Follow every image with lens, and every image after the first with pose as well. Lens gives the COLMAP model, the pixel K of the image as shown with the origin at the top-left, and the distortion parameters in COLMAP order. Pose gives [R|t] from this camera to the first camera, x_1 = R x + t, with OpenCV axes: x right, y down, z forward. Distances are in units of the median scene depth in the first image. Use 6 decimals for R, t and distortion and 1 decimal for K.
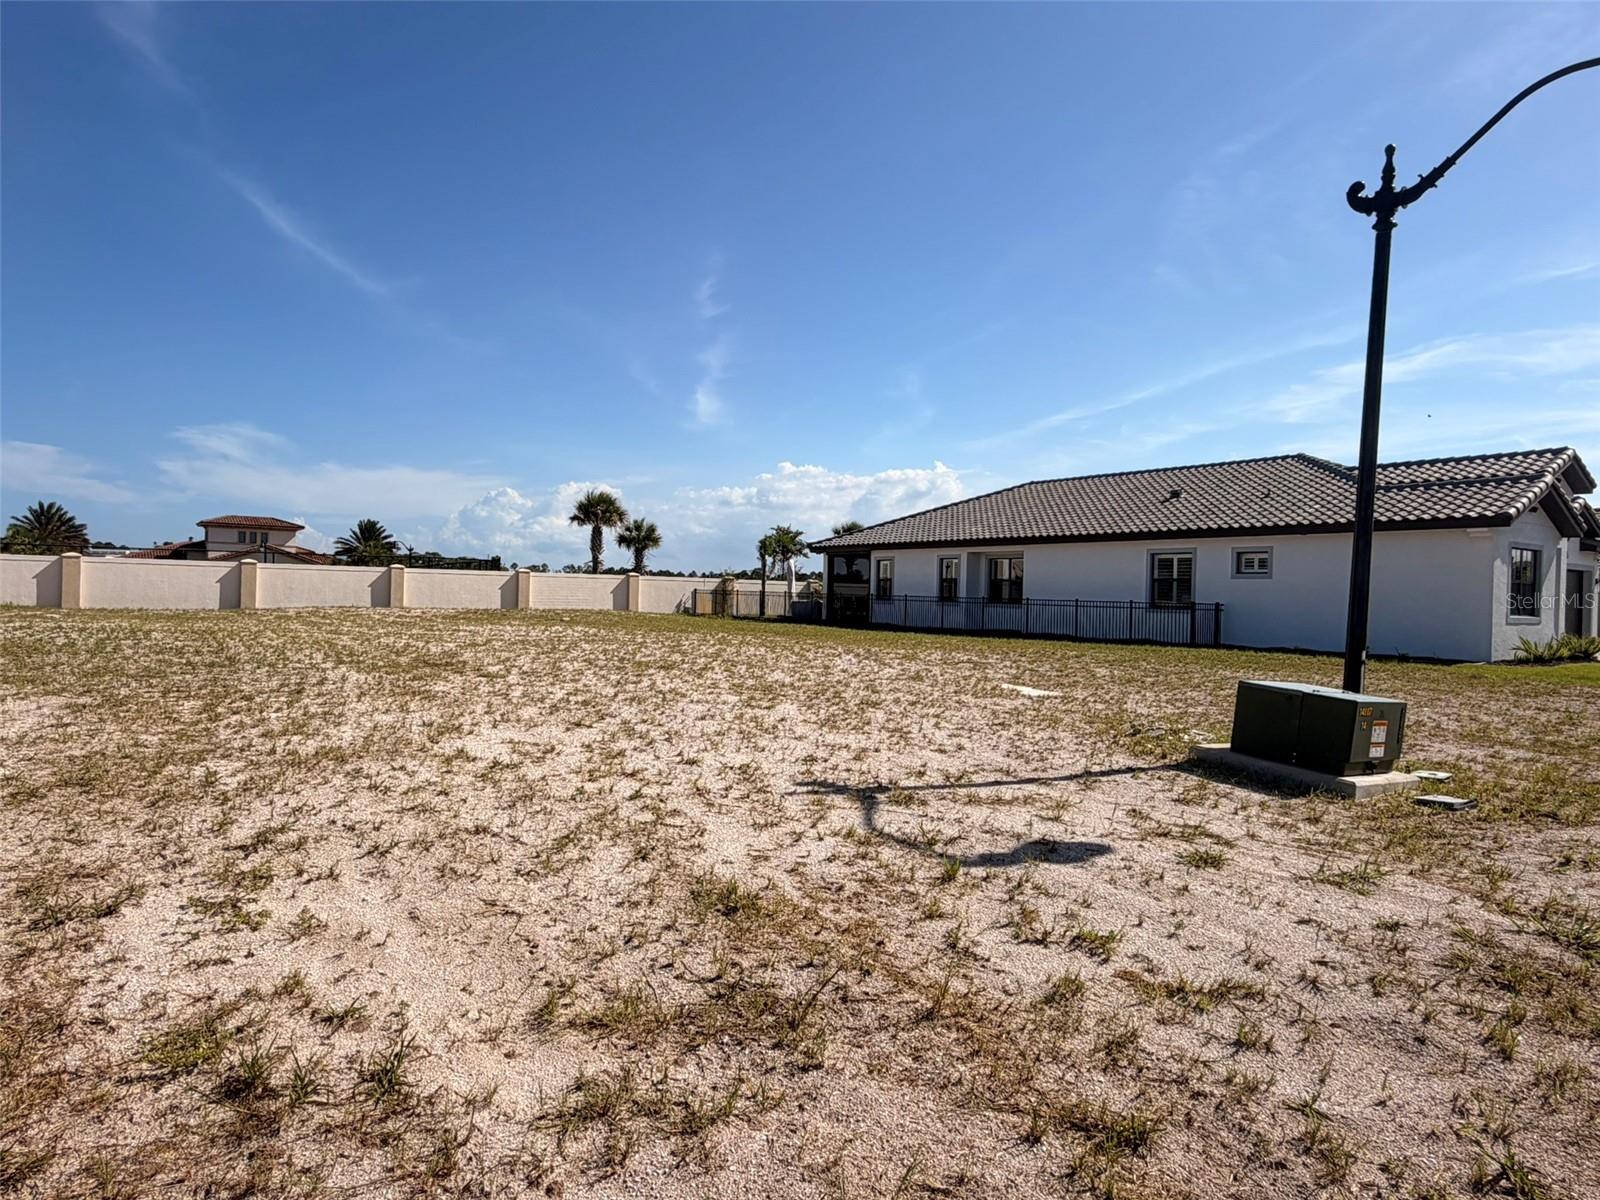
lens RADIAL K [[980.2, 0, 809.5], [0, 980.2, 599.6], [0, 0, 1]] dist [0.009513, 0.007309]
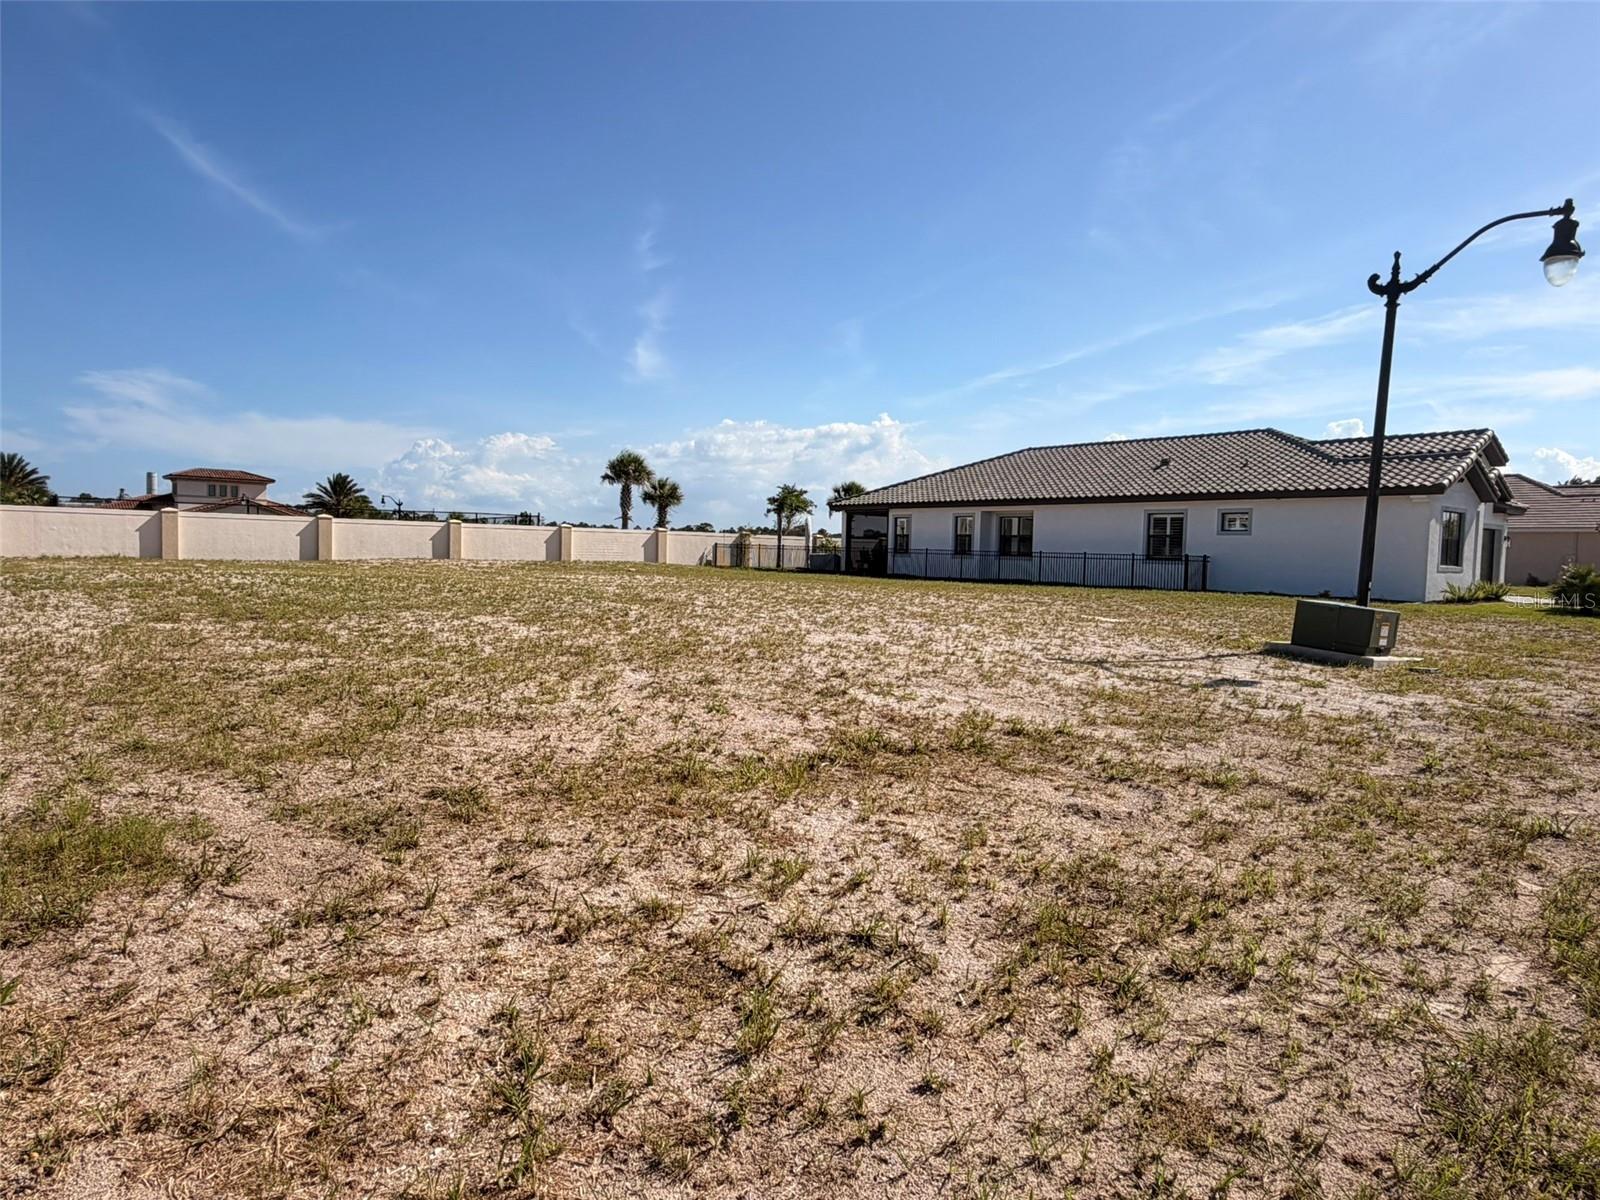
lens RADIAL K [[980.2, 0, 797.6], [0, 980.2, 600.0], [0, 0, 1]] dist [0.009513, 0.007309]
pose [[0.998428, -0.000308, 0.056044, -0.104447], [-0.002262, 0.998948, 0.045800, 0.003063], [-0.055999, -0.045854, 0.997377, -0.122305]]
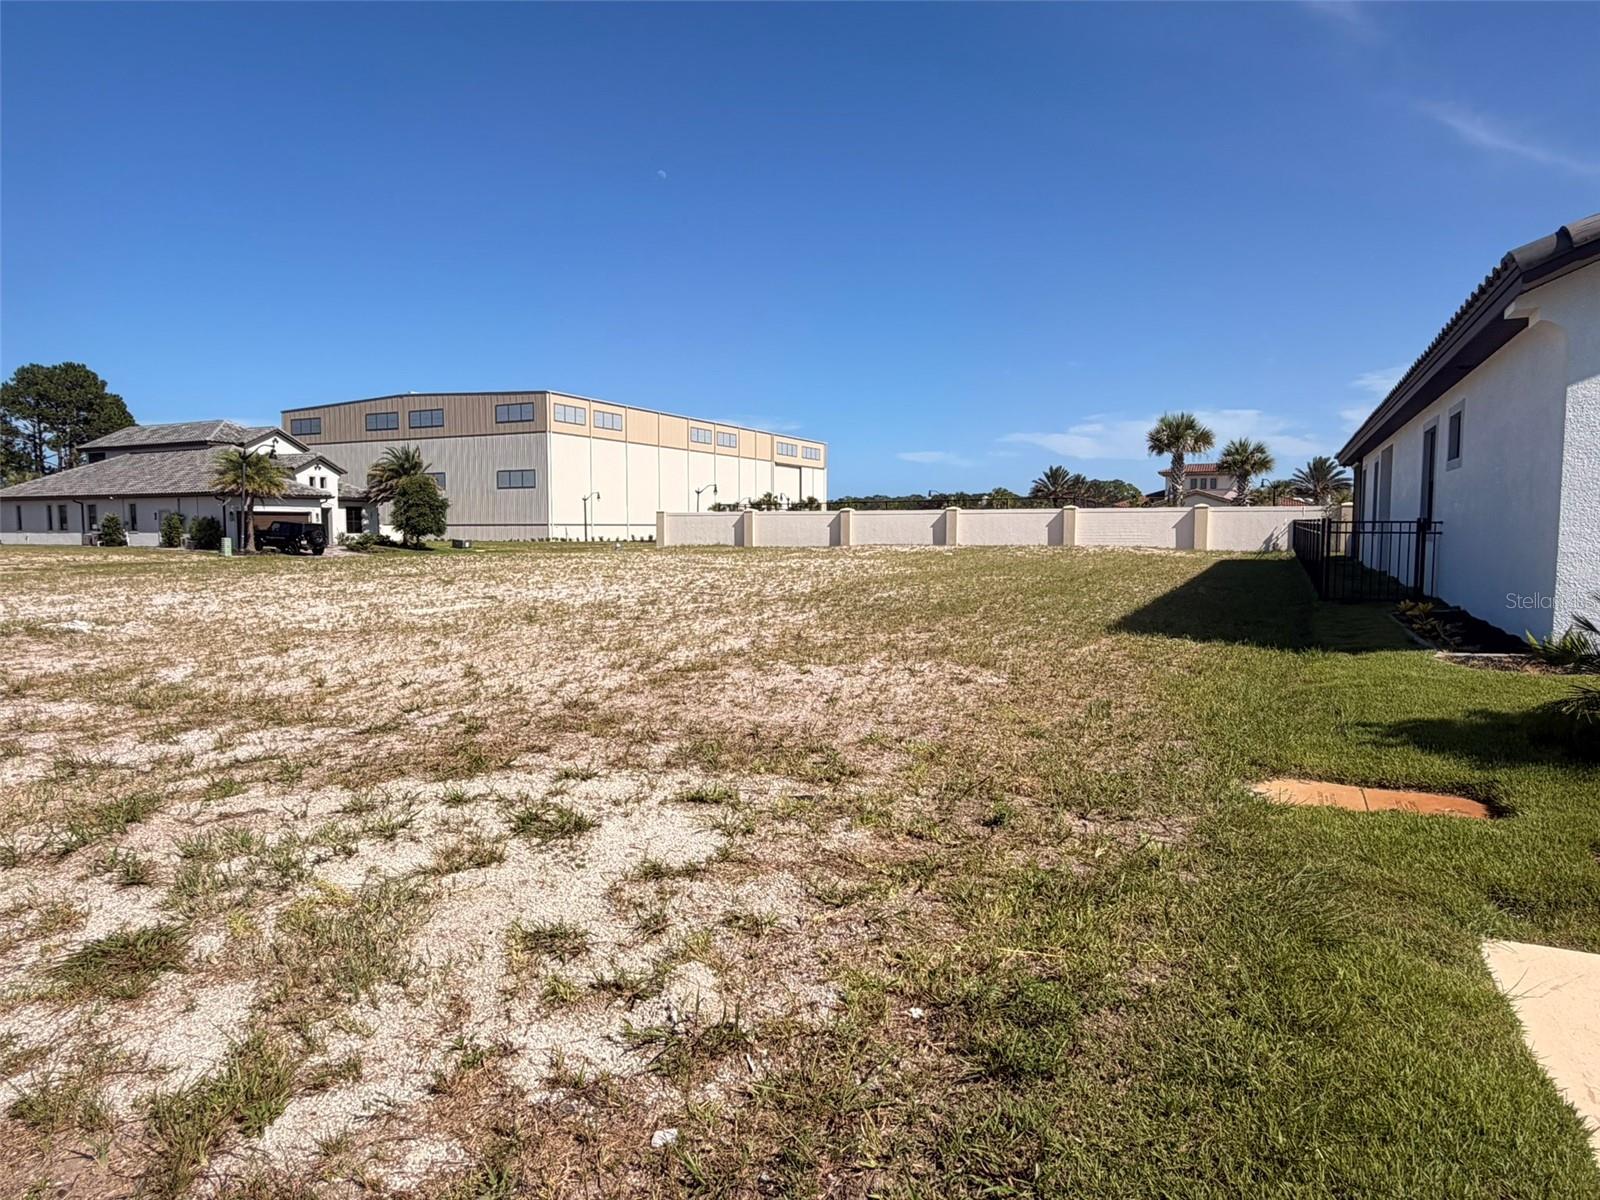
lens RADIAL K [[980.2, 0, 799.5], [0, 980.2, 602.2], [0, 0, 1]] dist [0.009513, 0.007309]
pose [[0.473219, 0.044110, -0.879840, 0.497878], [0.007885, 0.998494, 0.054299, 0.011451], [0.880910, -0.032633, 0.472158, 0.315688]]
